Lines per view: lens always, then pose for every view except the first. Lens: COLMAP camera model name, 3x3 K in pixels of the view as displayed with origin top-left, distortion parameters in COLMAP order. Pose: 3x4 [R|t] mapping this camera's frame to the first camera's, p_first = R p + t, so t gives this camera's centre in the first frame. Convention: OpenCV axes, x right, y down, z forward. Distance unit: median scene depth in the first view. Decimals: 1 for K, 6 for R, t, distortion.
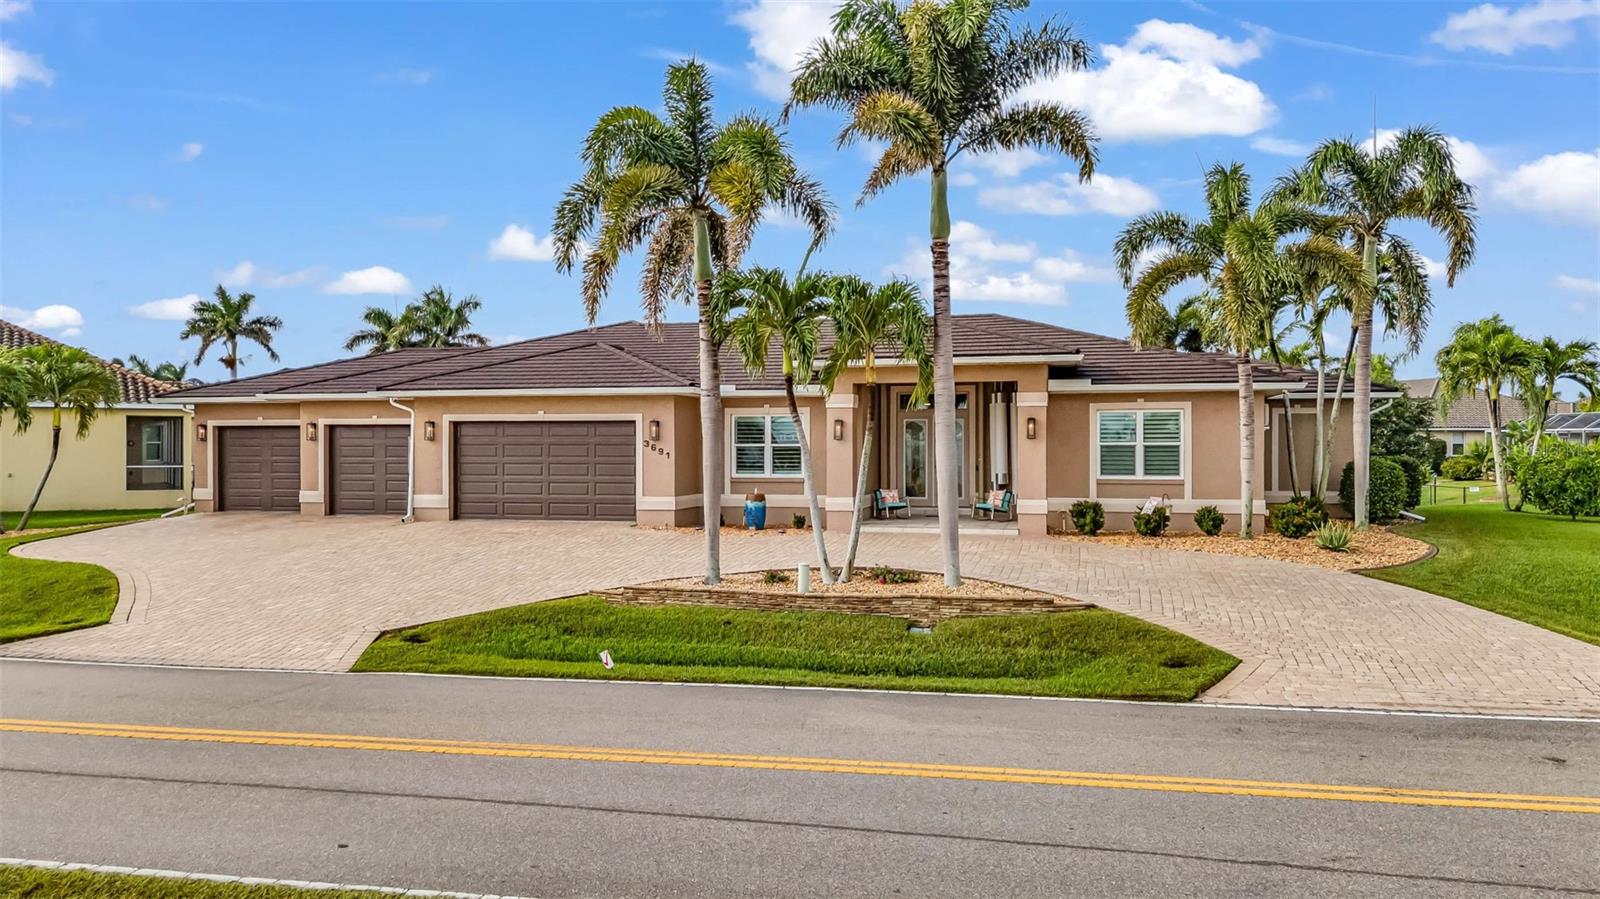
lens RADIAL K [[1168.1, 0, 806.4], [0, 1168.1, 465.0], [0, 0, 1]] dist [0.066687, -0.059695]
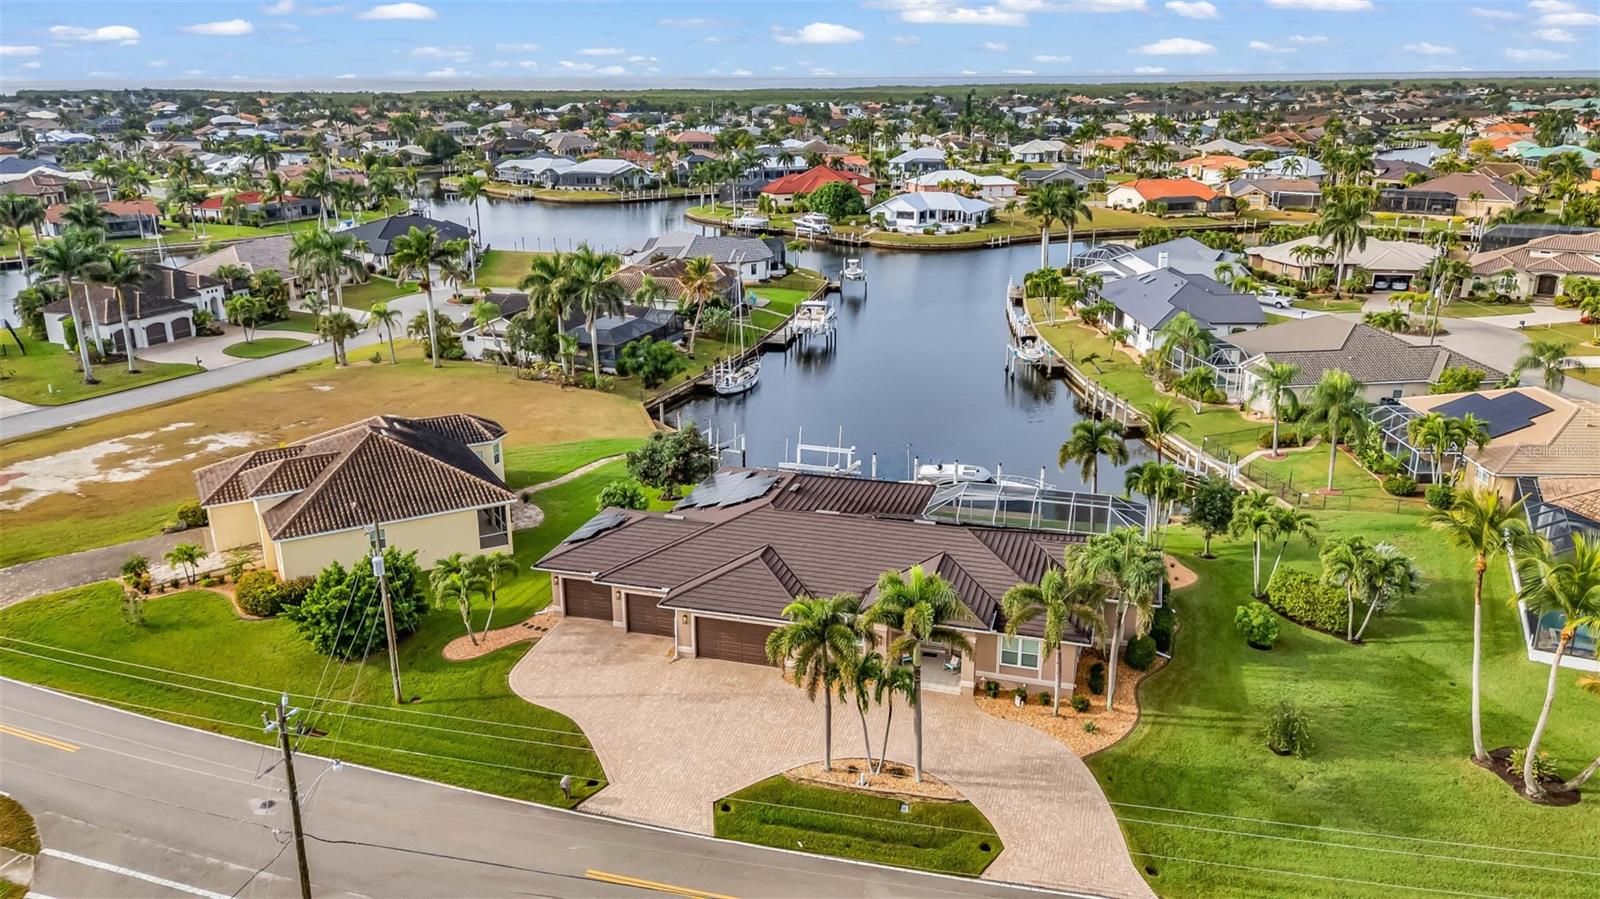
lens RADIAL K [[1168.1, 0, 805.7], [0, 1168.1, 447.3], [0, 0, 1]] dist [0.066687, -0.059695]
pose [[0.998806, 0.012045, -0.047353, -0.010685], [0.002000, 0.958251, 0.285920, -0.994438], [0.048820, -0.285674, 0.957083, -0.970363]]
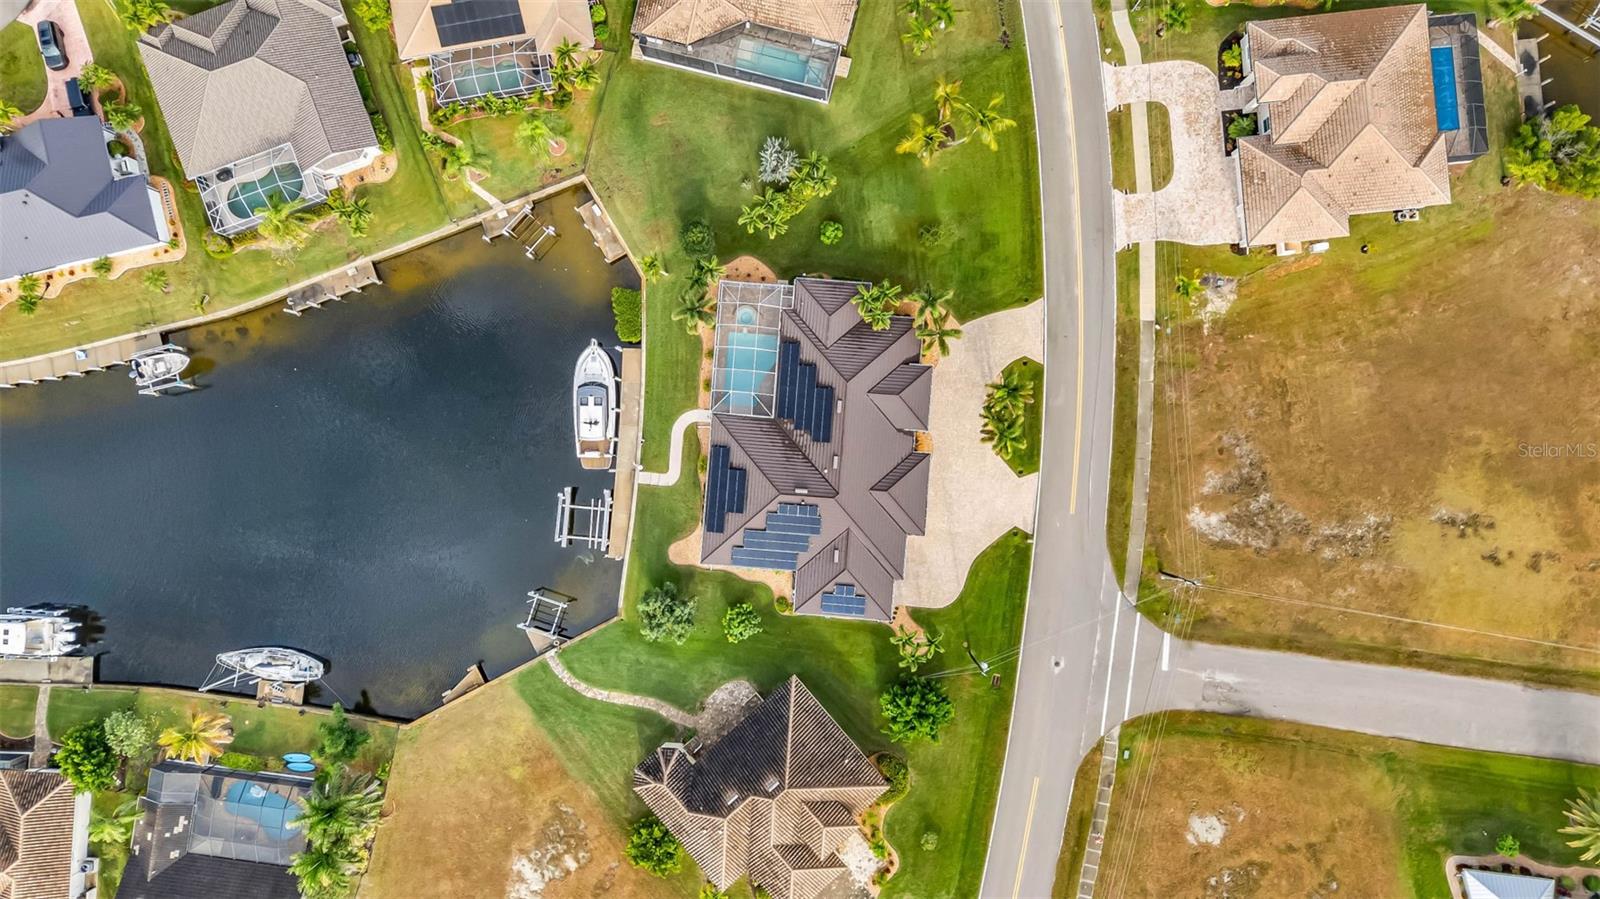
lens RADIAL K [[1168.1, 0, 790.7], [0, 1168.1, 439.1], [0, 0, 1]] dist [0.066687, -0.059695]
pose [[-0.155904, -0.987441, 0.025591, -0.075209], [0.048169, 0.018276, 0.998672, -4.386368], [-0.986597, 0.156930, 0.044715, 1.306526]]
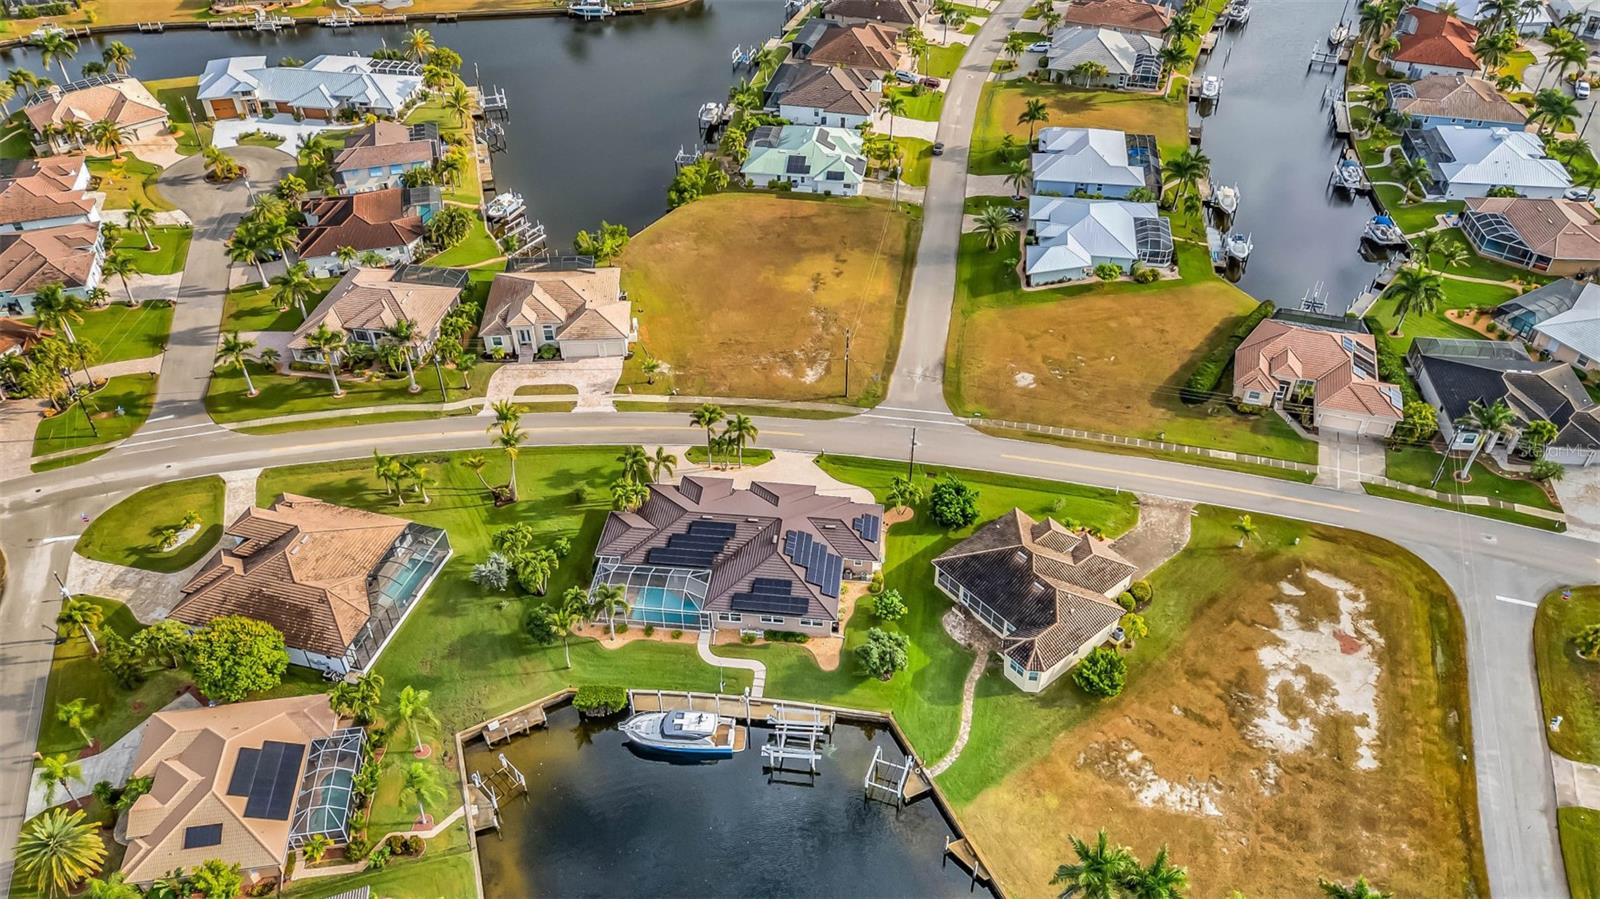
lens RADIAL K [[1168.1, 0, 787.6], [0, 1168.1, 440.5], [0, 0, 1]] dist [0.066687, -0.059695]
pose [[-0.993450, 0.085986, -0.075260, 0.127397], [0.014709, 0.749359, 0.662001, -3.828708], [0.113320, 0.656557, -0.745715, 4.957769]]
